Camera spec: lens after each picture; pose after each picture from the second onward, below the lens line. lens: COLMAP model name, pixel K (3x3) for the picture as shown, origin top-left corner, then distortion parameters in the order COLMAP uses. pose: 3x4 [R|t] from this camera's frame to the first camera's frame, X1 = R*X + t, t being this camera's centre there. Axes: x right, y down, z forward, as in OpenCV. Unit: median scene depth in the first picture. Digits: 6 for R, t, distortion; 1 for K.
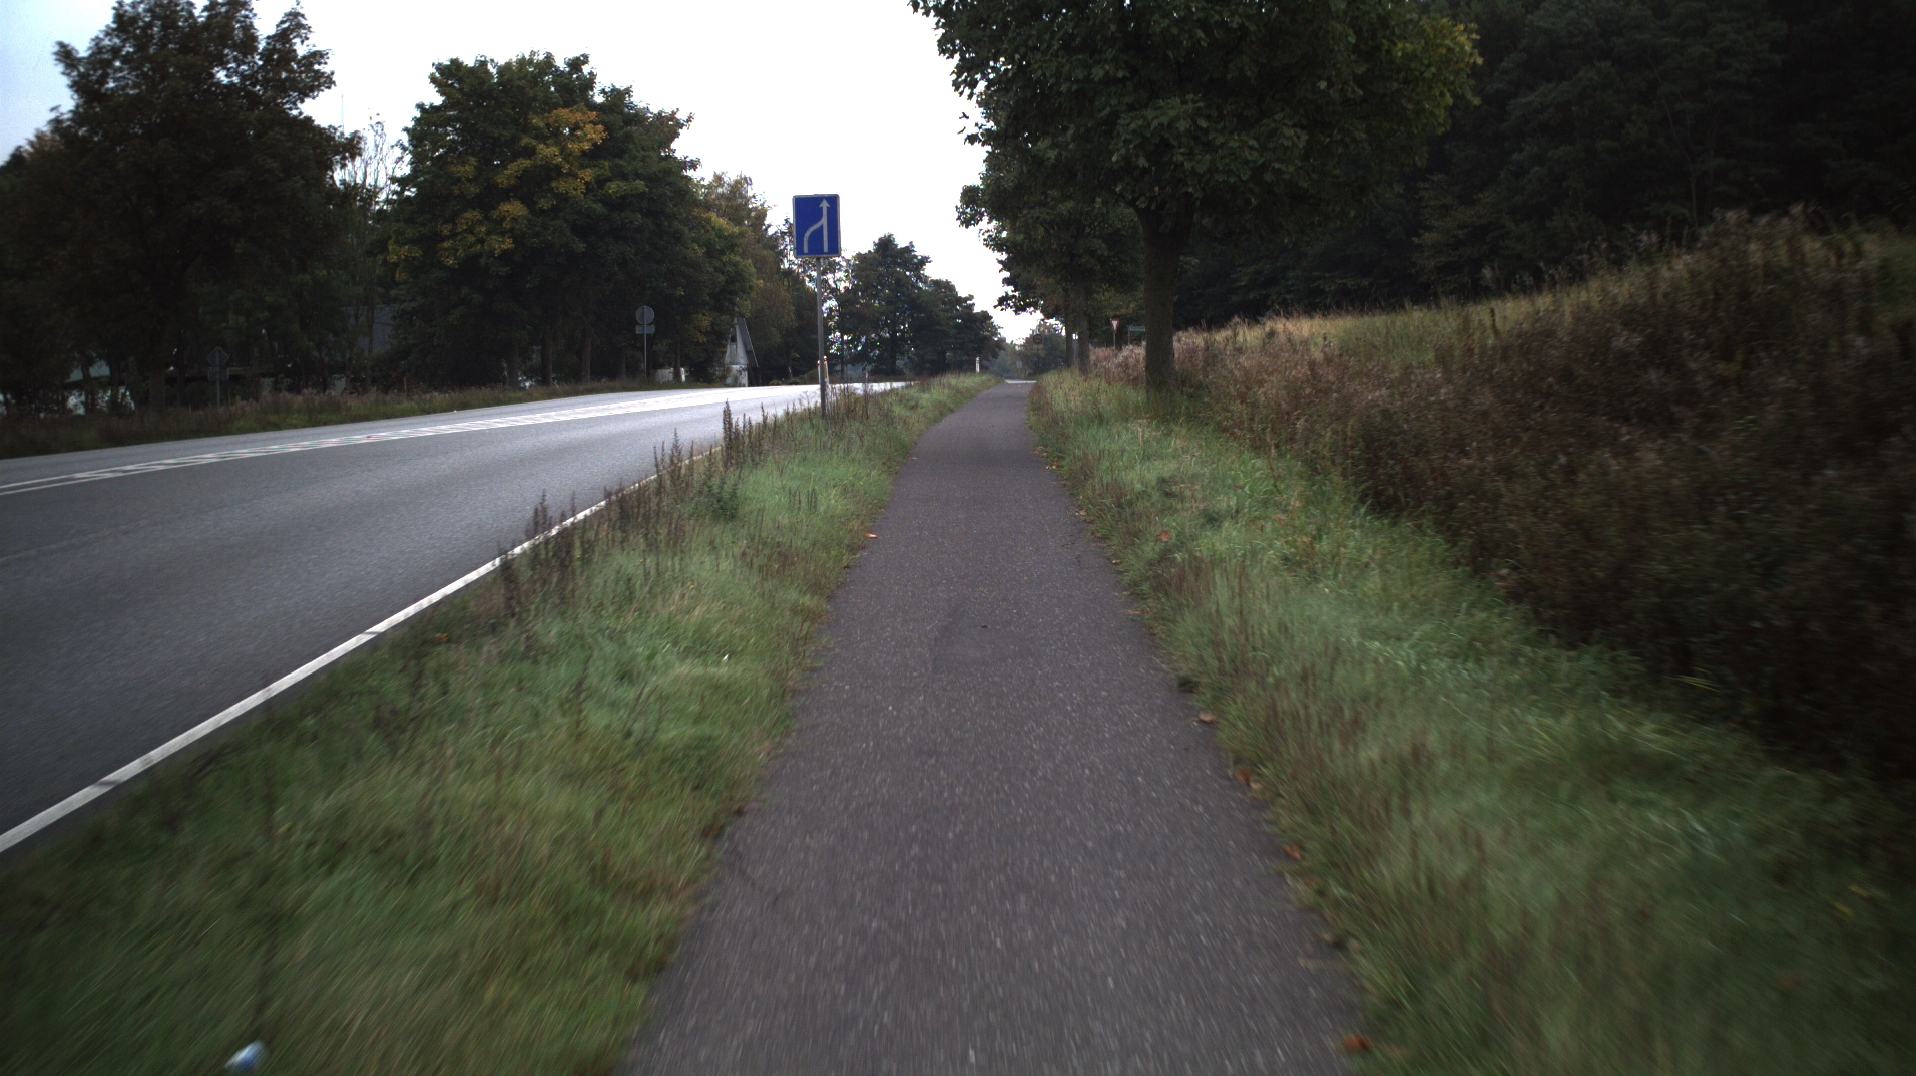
lens RADIAL K [[8046.8, 0, 961.8], [0, 8046.8, 535.4], [0, 0, 1]] dist [-1.370831, 0.000000]
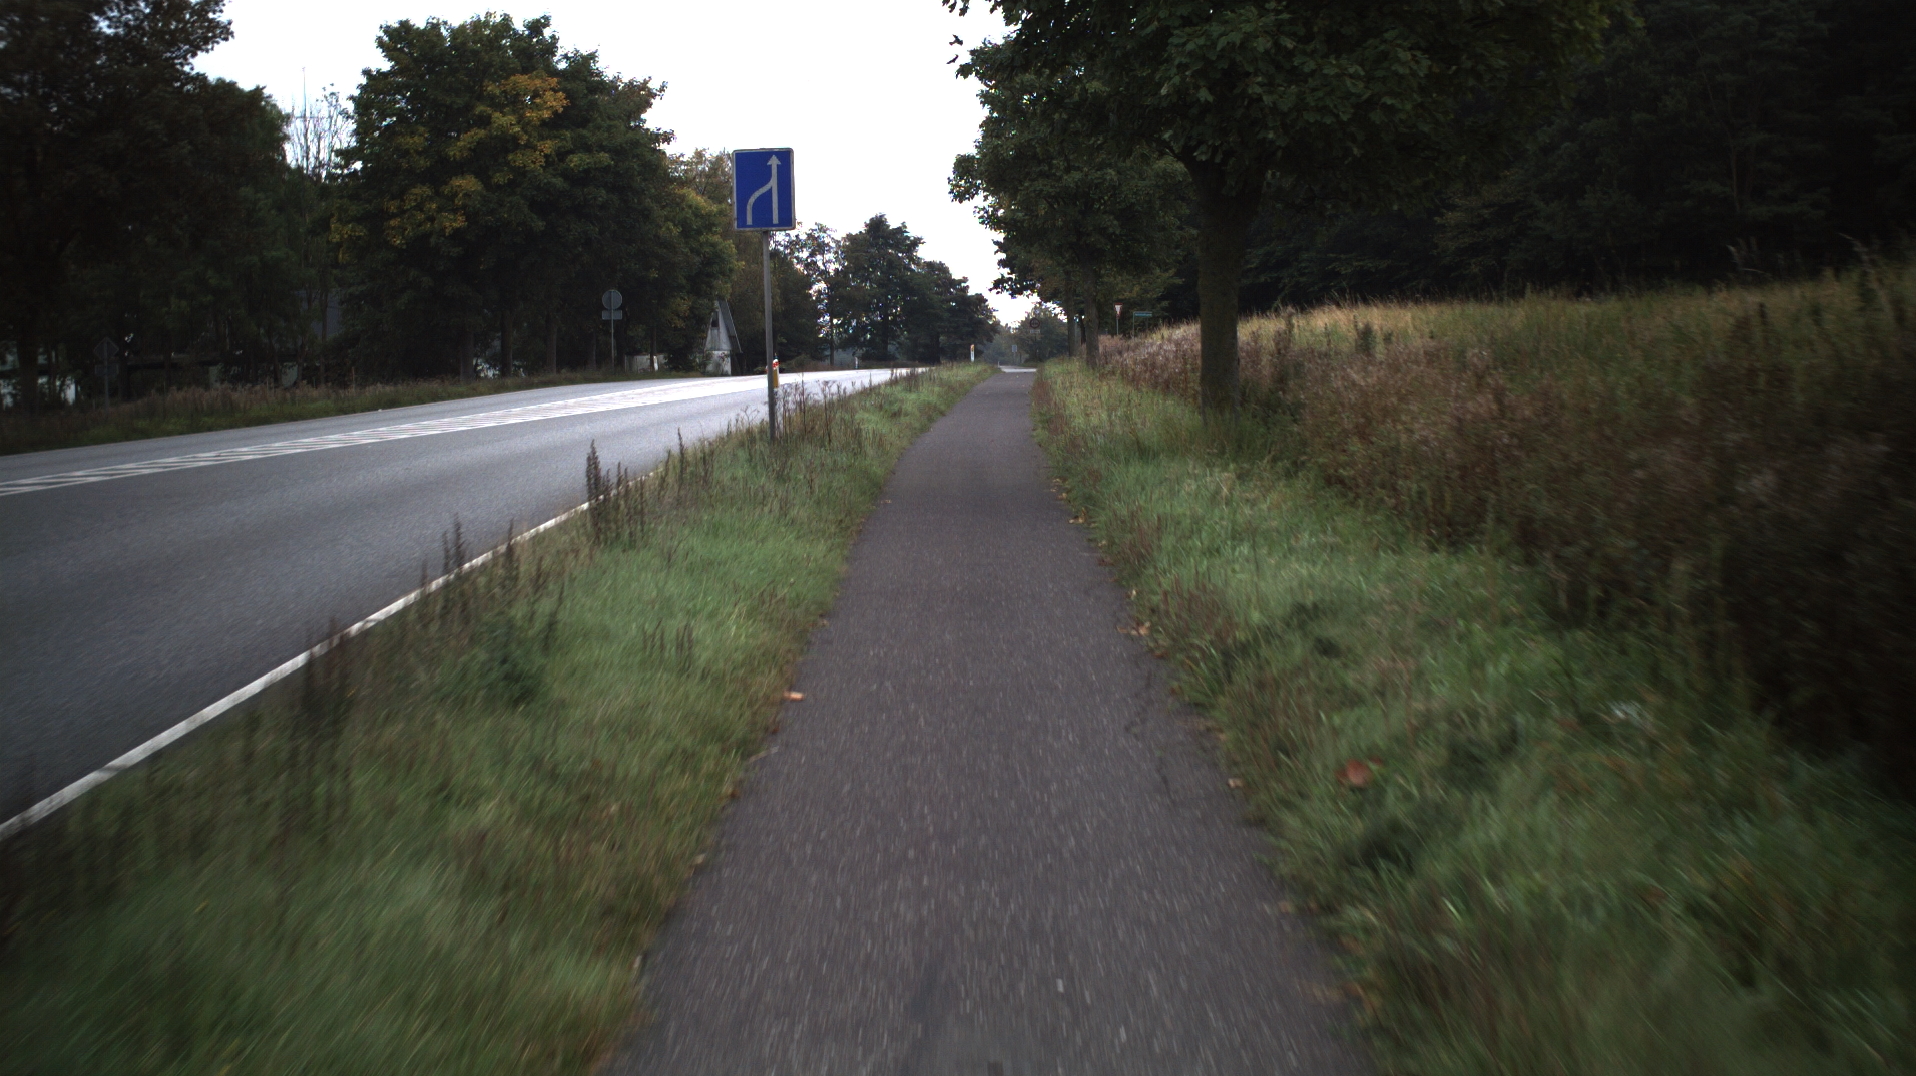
lens RADIAL K [[7871.7, 0, 966.6], [0, 7871.7, 535.0], [0, 0, 1]] dist [-1.264527, 0.000000]
pose [[0.999999, 0.000846, 0.001326, 0.000127], [-0.000850, 0.999995, 0.002908, -0.003221], [-0.001323, -0.002910, 0.999995, 0.103898]]
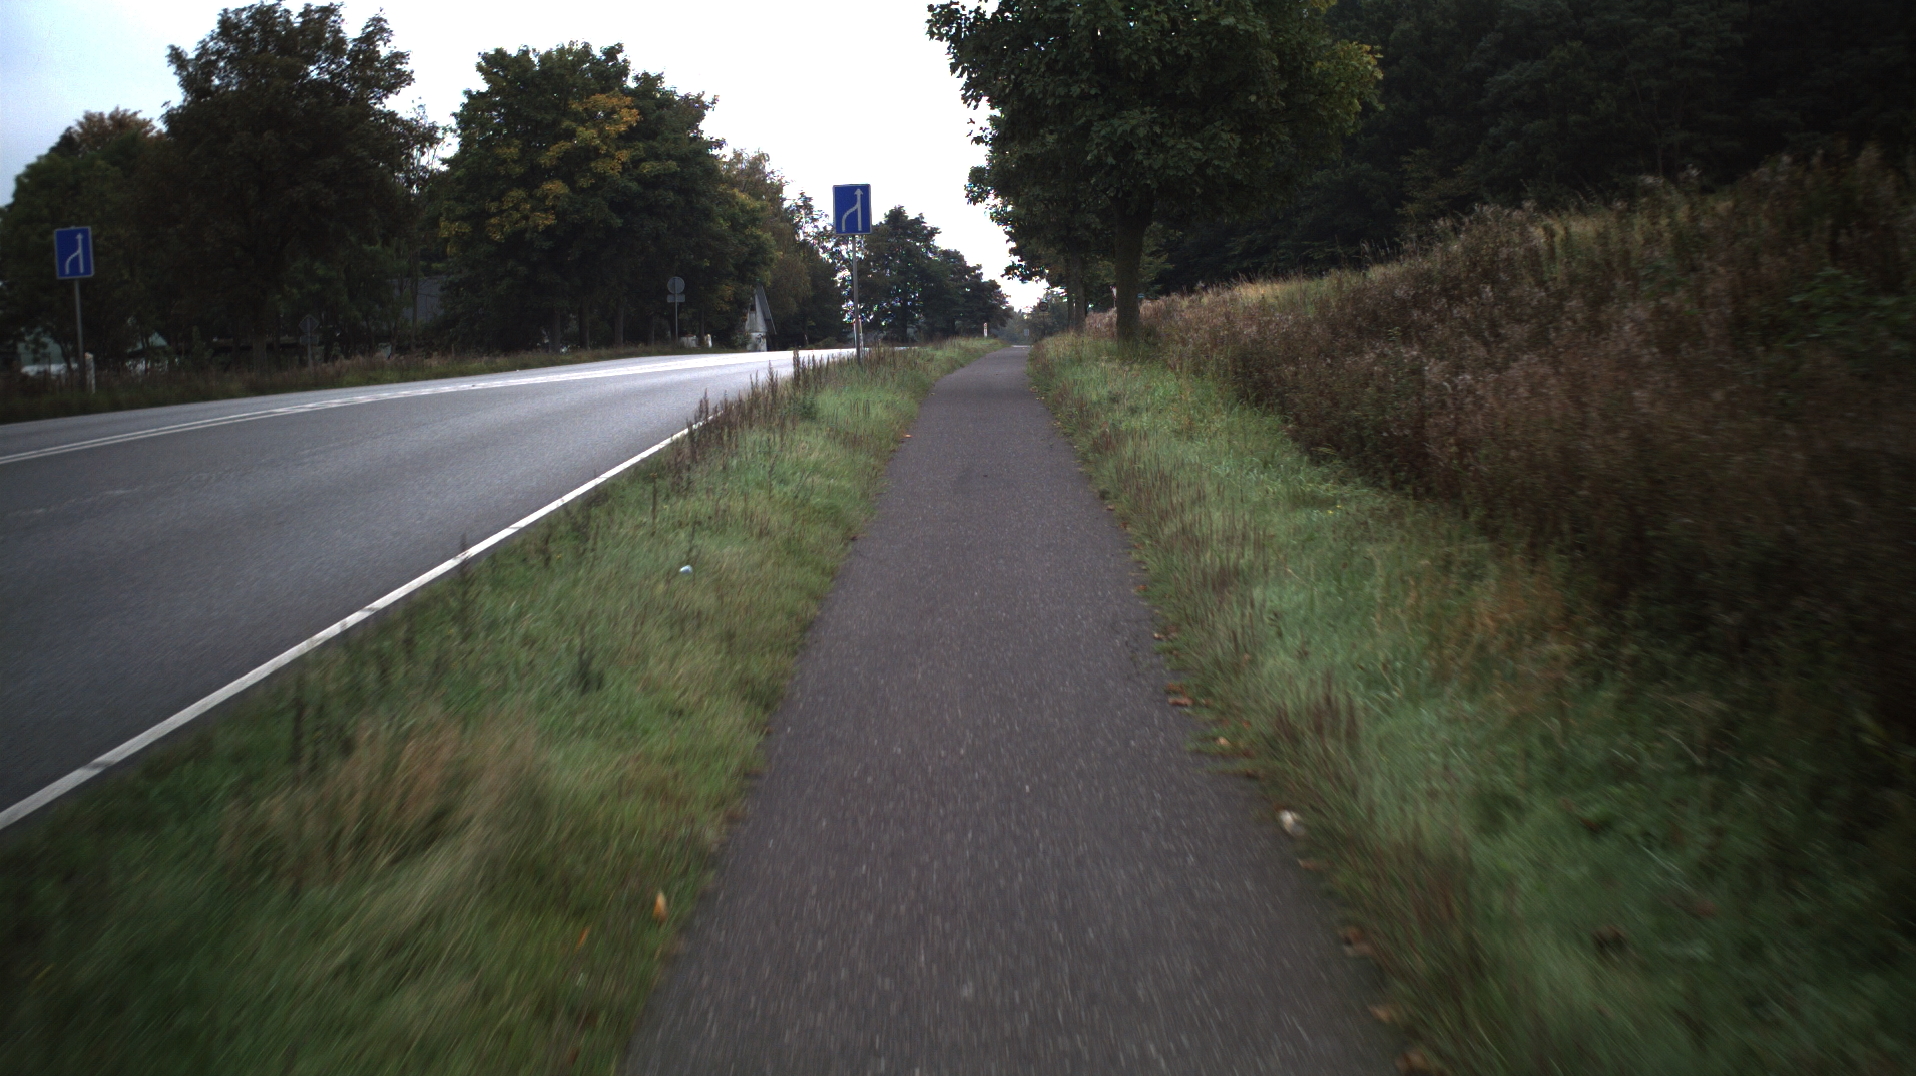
lens RADIAL K [[8445.0, 0, 962.6], [0, 8445.0, 534.3], [0, 0, 1]] dist [-1.450432, 0.000000]
pose [[0.999985, -0.005394, -0.001073, 0.000004], [0.005396, 0.999983, 0.002093, 0.004043], [0.001061, -0.002098, 0.999997, -0.137076]]
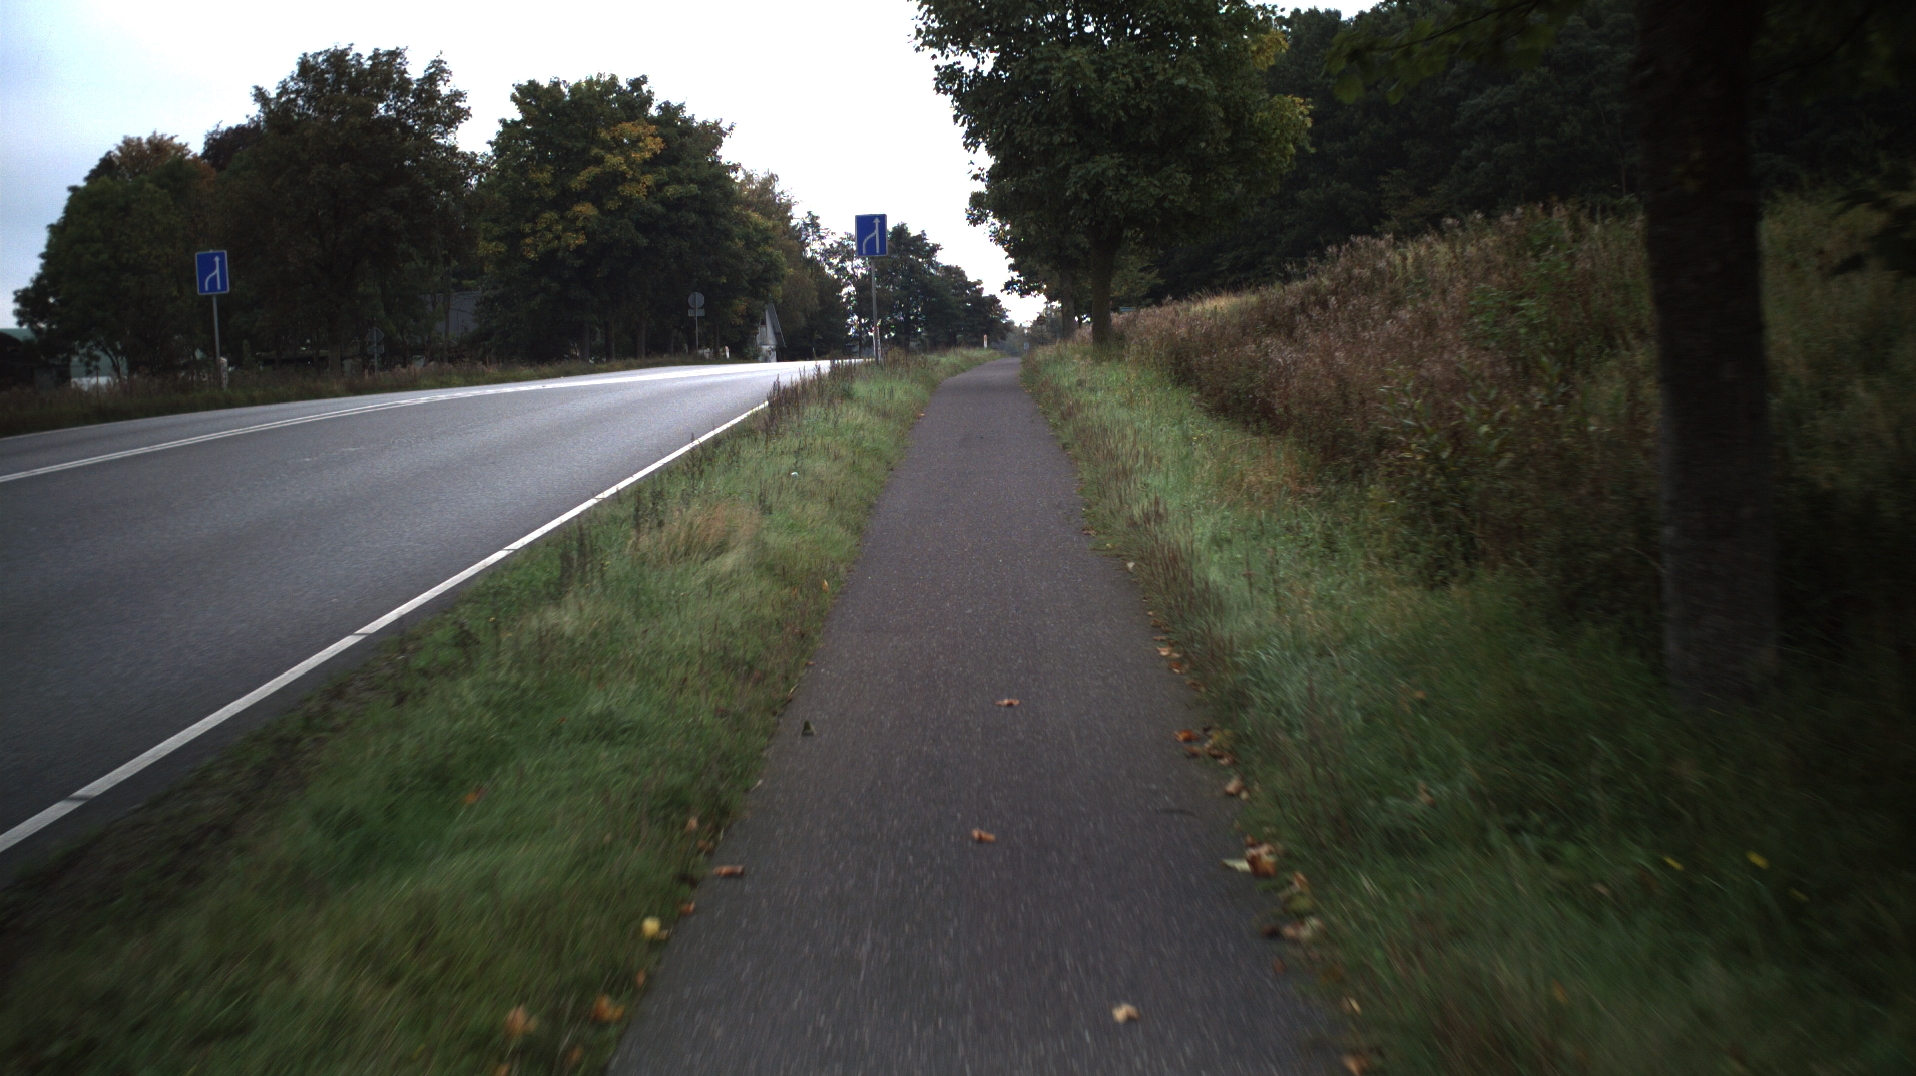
lens RADIAL K [[8445.0, 0, 946.6], [0, 8445.0, 550.7], [0, 0, 1]] dist [-1.450432, 0.000000]
pose [[0.999962, -0.008129, -0.003162, 0.000032], [0.008136, 0.999964, 0.002236, 0.006557], [0.003144, -0.002262, 0.999992, -0.225175]]
